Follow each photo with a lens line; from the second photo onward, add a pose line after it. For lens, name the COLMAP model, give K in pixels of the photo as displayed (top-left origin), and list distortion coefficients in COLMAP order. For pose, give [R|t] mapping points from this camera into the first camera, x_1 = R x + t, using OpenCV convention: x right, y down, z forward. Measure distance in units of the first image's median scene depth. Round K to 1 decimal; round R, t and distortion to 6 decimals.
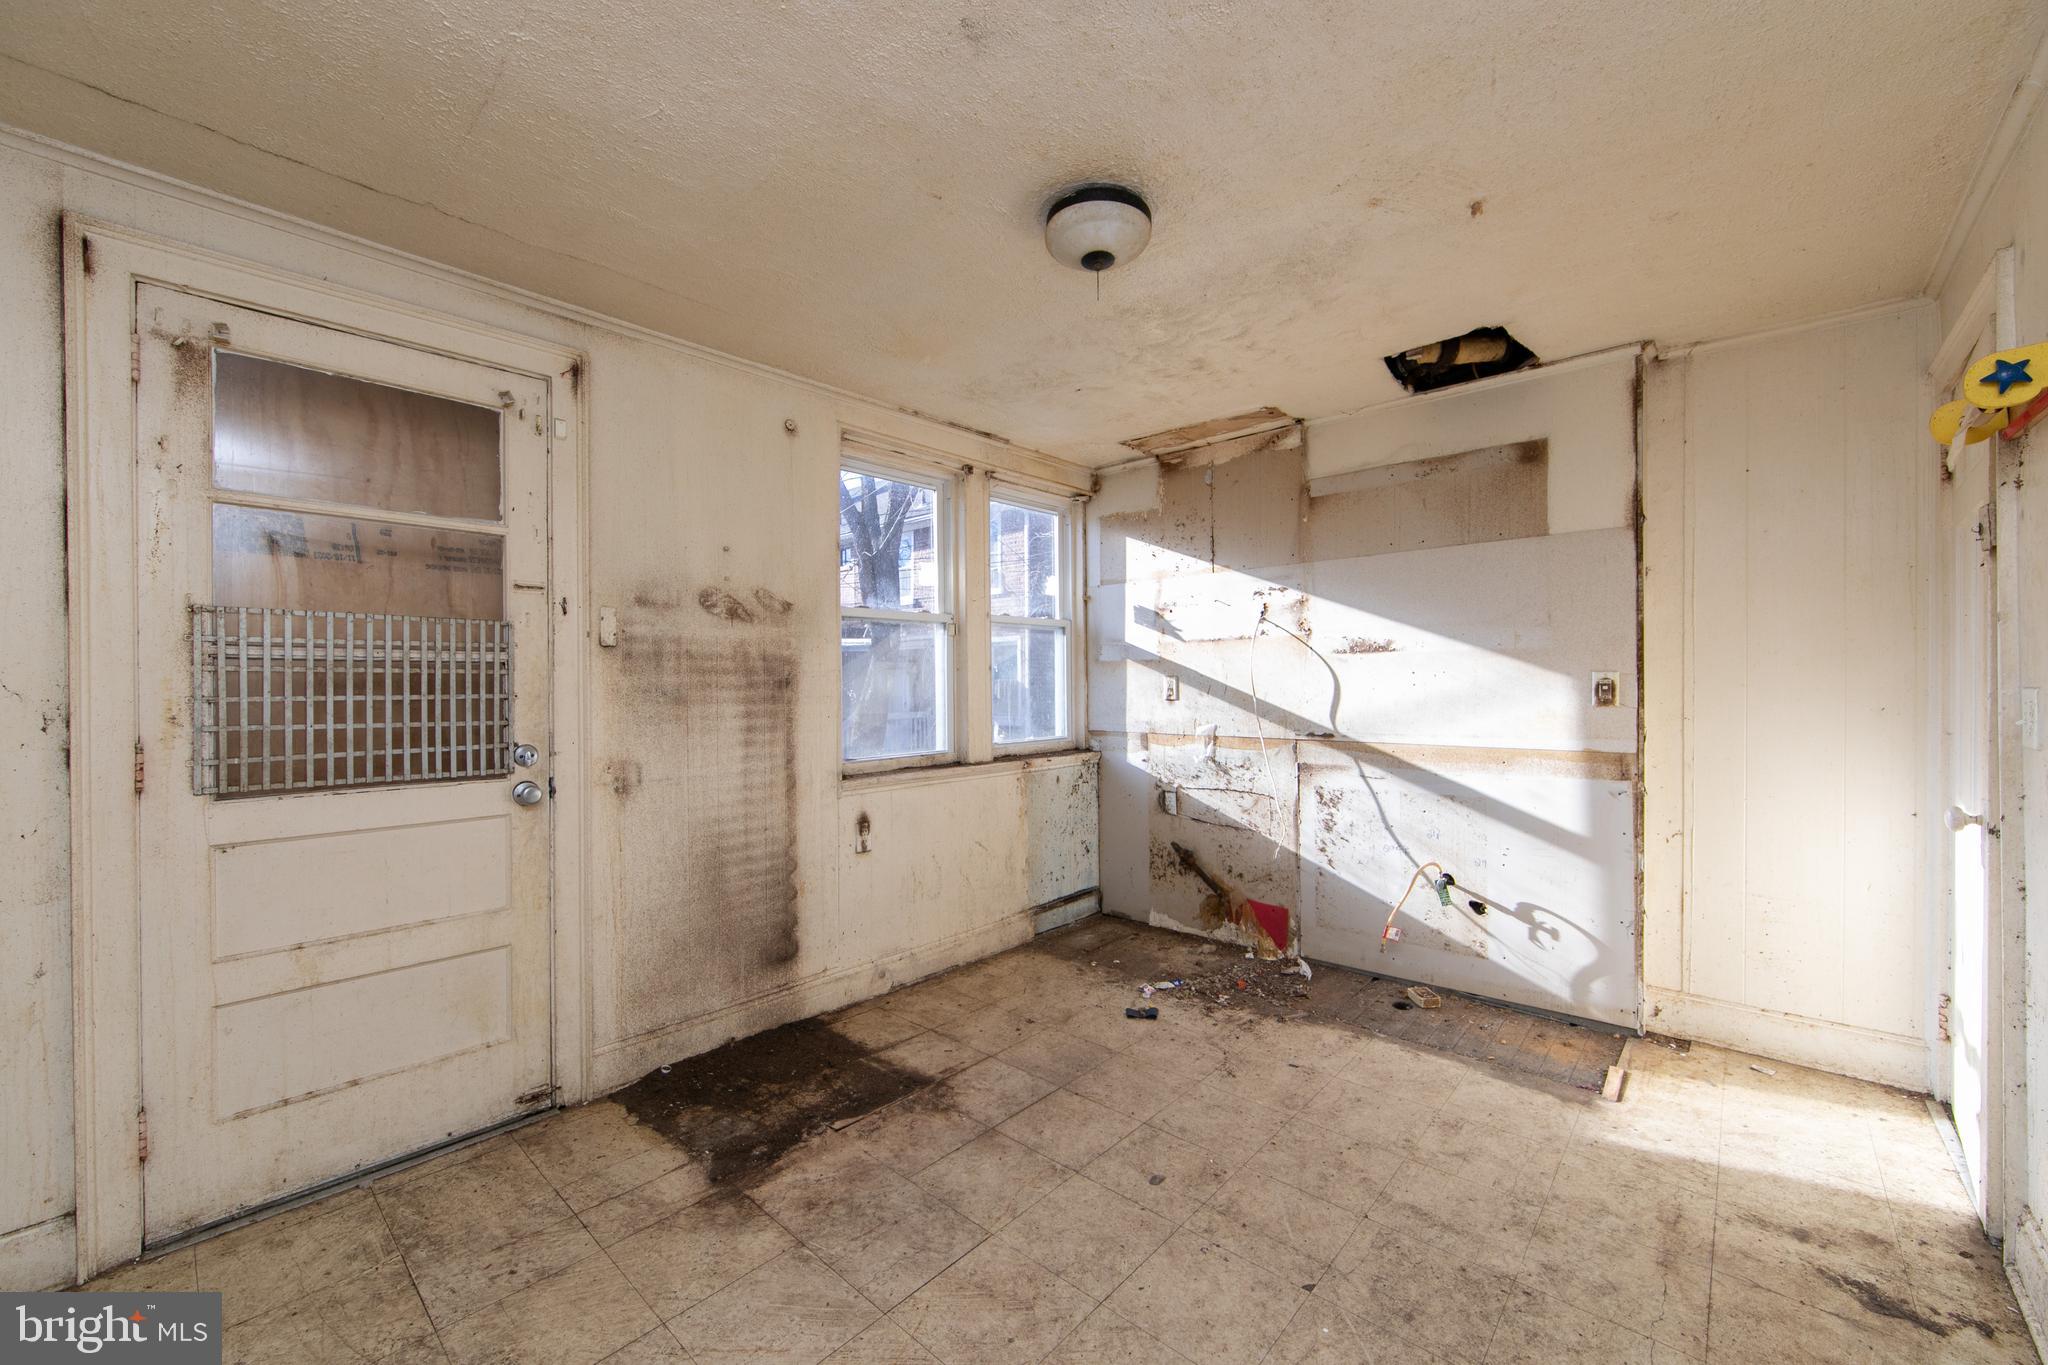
lens RADIAL K [[803.4, 0, 1029.3], [0, 803.4, 683.4], [0, 0, 1]] dist [-0.002894, -0.000241]
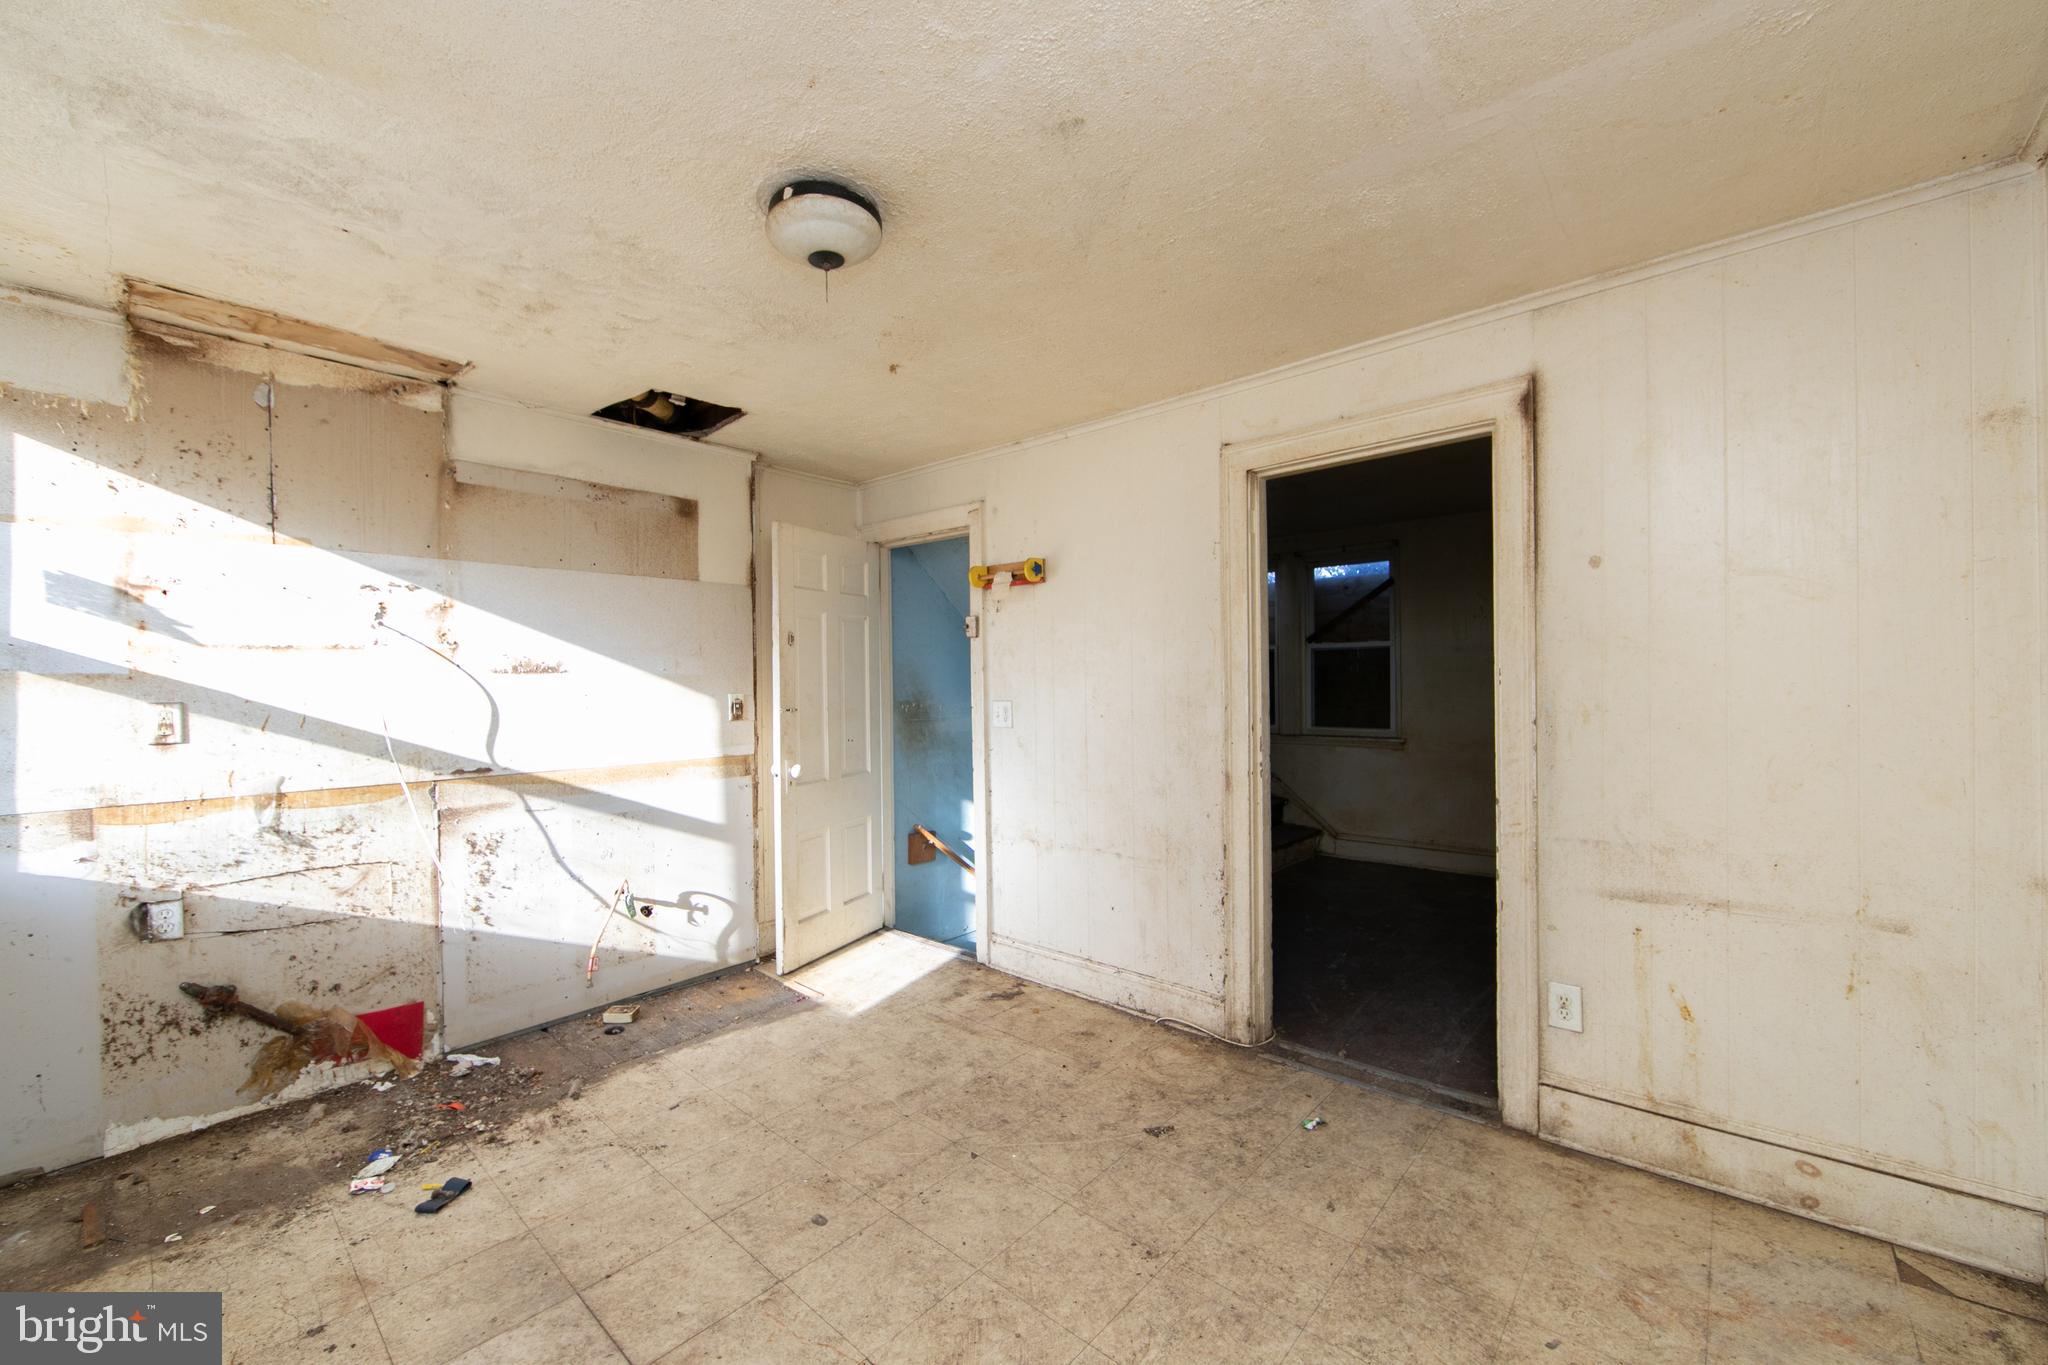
lens RADIAL K [[803.4, 0, 1029.3], [0, 803.4, 683.4], [0, 0, 1]] dist [-0.002894, -0.000241]
pose [[-0.010380, 0.009039, 0.999905, -0.568487], [0.015449, 0.999841, -0.008878, -0.011982], [-0.999827, 0.015356, -0.010518, 0.518524]]
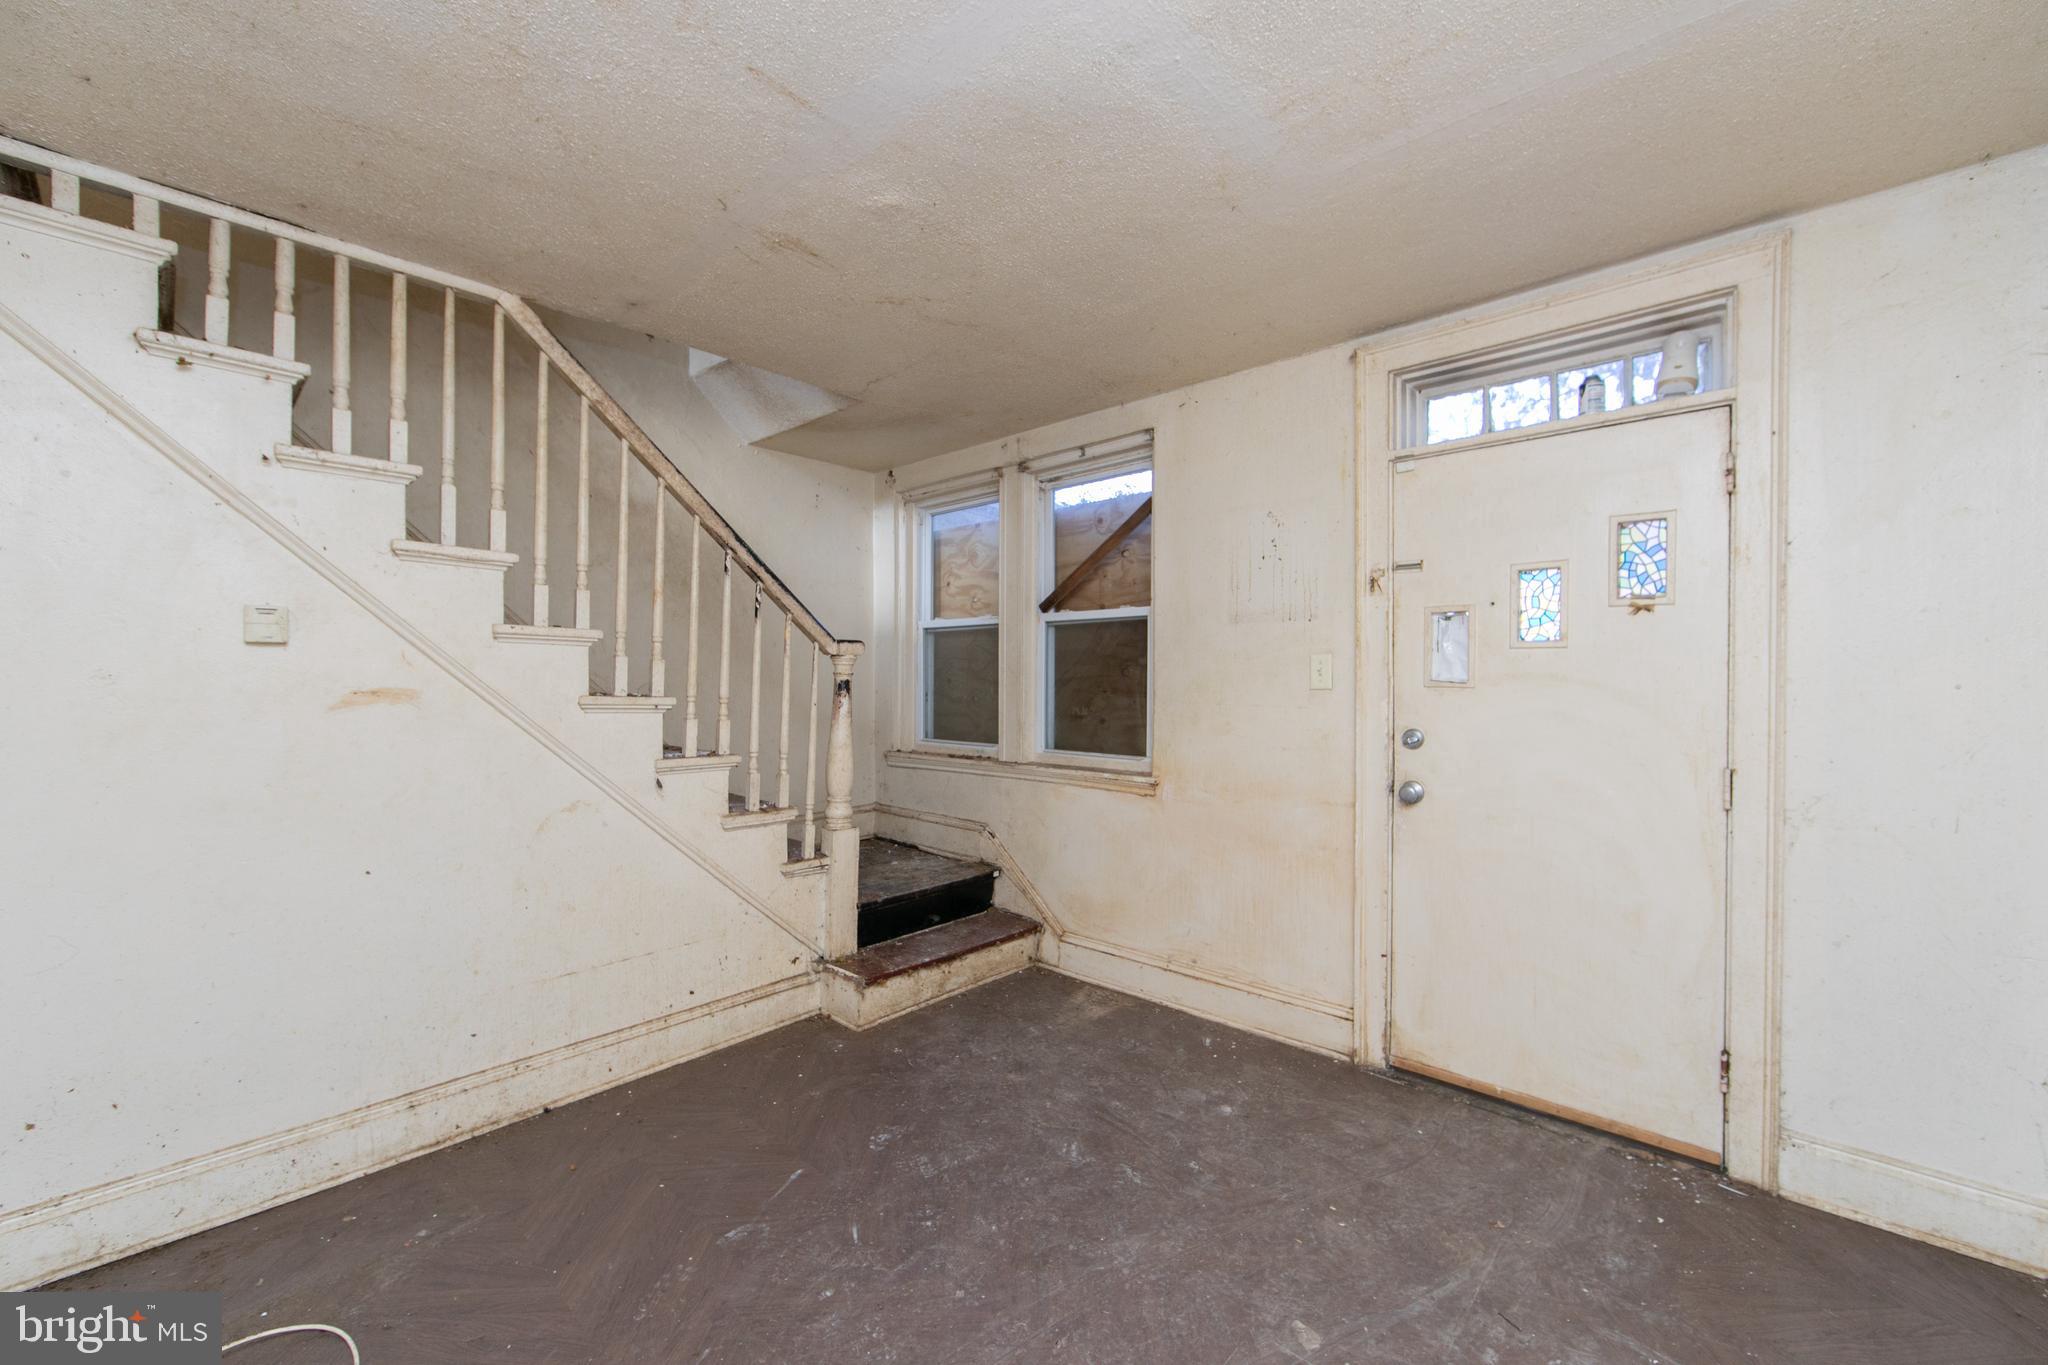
lens RADIAL K [[803.4, 0, 1029.3], [0, 803.4, 683.4], [0, 0, 1]] dist [-0.002894, -0.000241]
pose [[0.008685, 0.007532, 0.999934, 0.240954], [-0.000066, 0.999972, -0.007531, -0.002069], [-0.999962, -0.000001, 0.008686, -0.226088]]
